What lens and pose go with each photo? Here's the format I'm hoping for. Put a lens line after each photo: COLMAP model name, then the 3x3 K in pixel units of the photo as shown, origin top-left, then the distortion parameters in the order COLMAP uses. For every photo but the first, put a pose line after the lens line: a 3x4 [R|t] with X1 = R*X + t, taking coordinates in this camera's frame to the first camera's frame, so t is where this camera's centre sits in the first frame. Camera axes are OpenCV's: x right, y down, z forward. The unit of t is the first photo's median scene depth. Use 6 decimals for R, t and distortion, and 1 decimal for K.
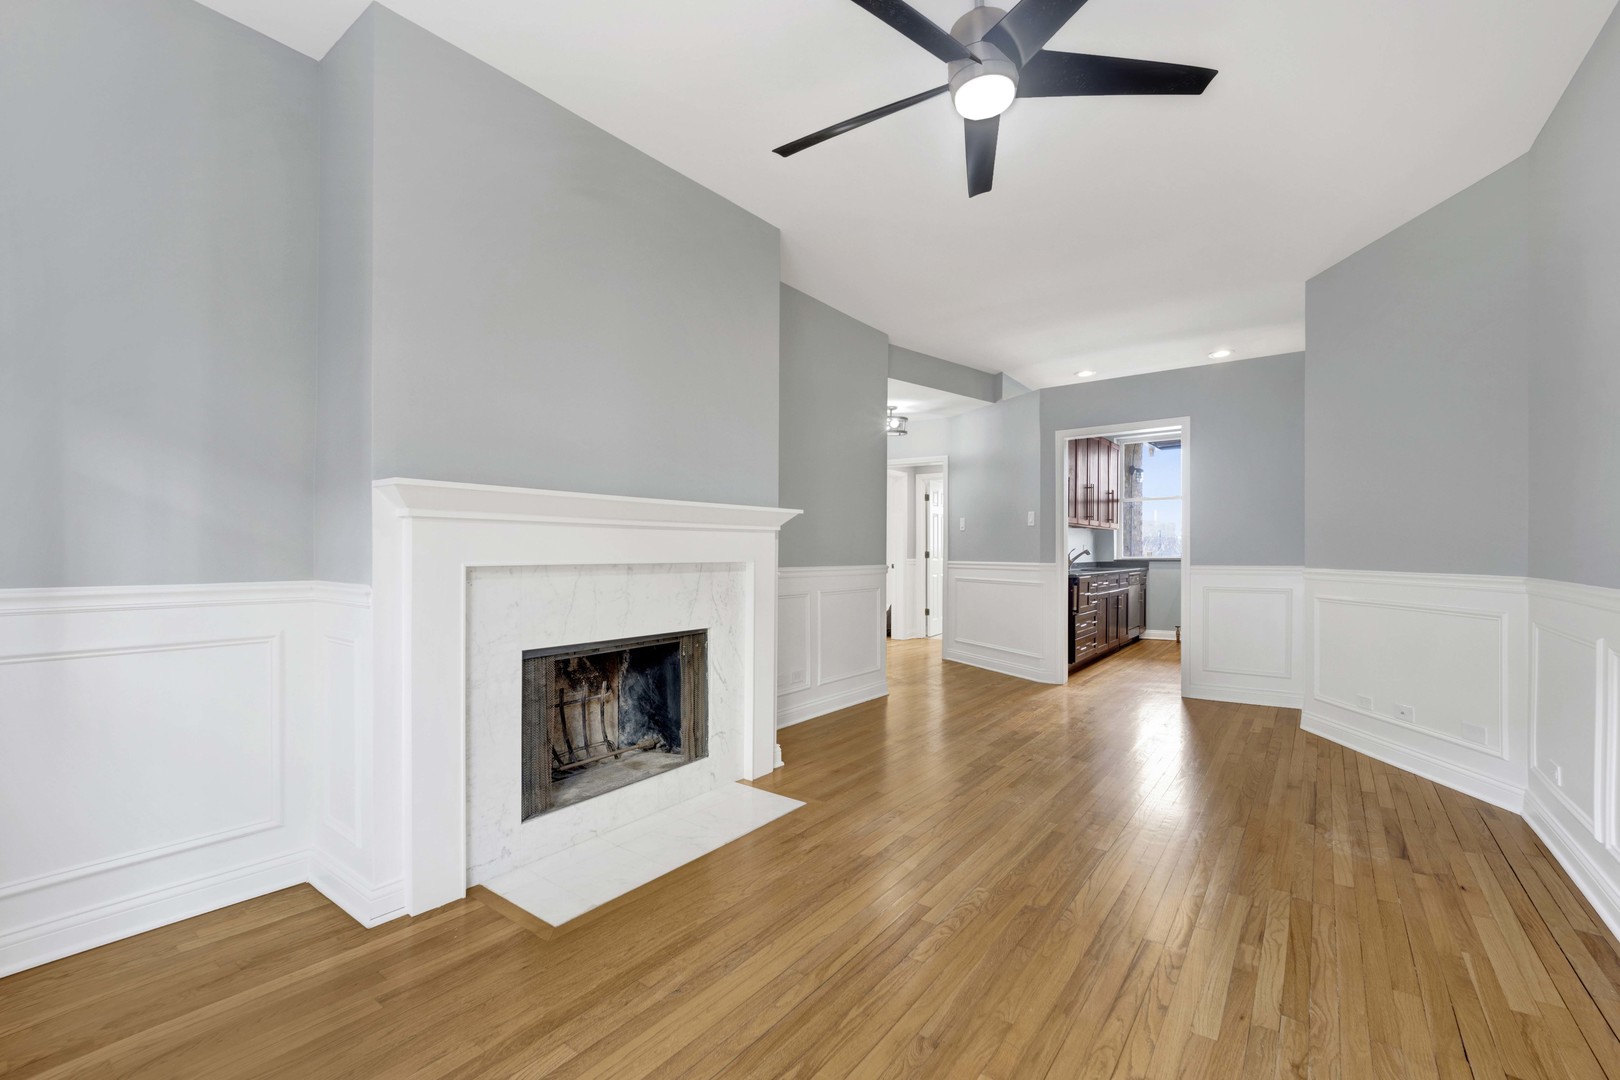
lens RADIAL K [[693.1, 0, 817.5], [0, 693.1, 559.4], [0, 0, 1]] dist [-0.023727, -0.000761]
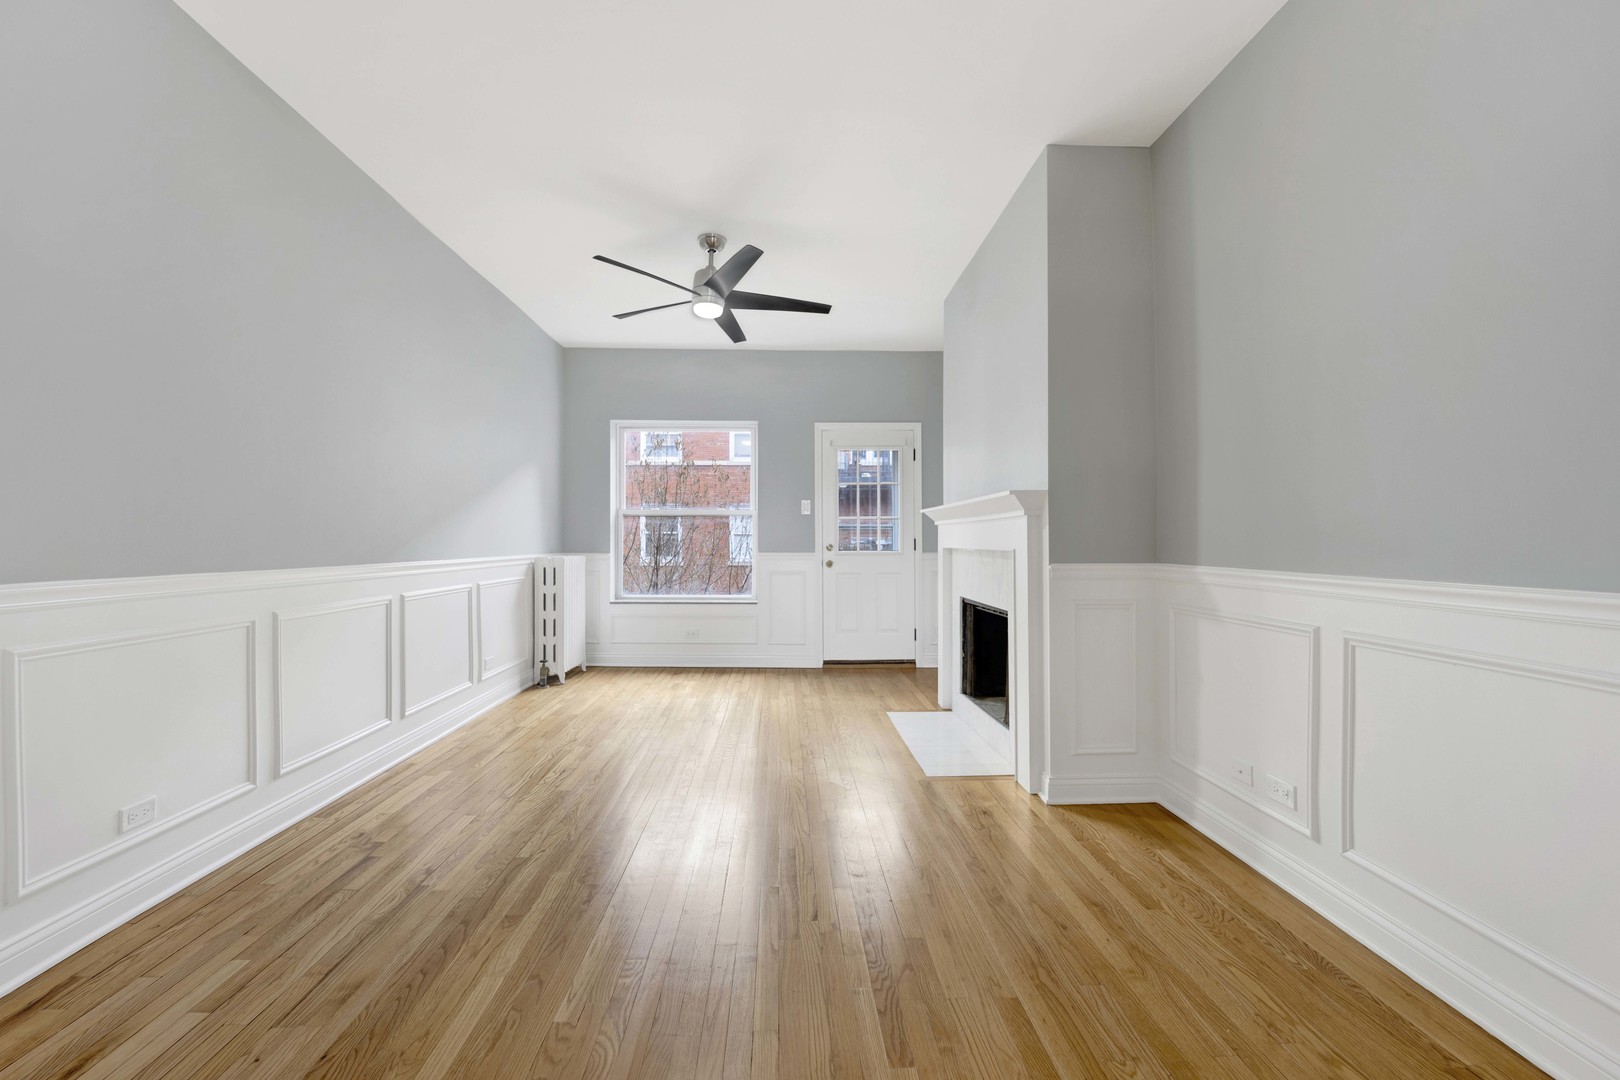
lens RADIAL K [[686.0, 0, 810.0], [0, 686.0, 540.0], [0, 0, 1]] dist [-0.021795, -0.000251]
pose [[-0.777412, -0.005910, -0.628964, 0.748543], [-0.011113, 0.999929, 0.004339, -0.012370], [0.628893, 0.010363, -0.777423, 1.612448]]
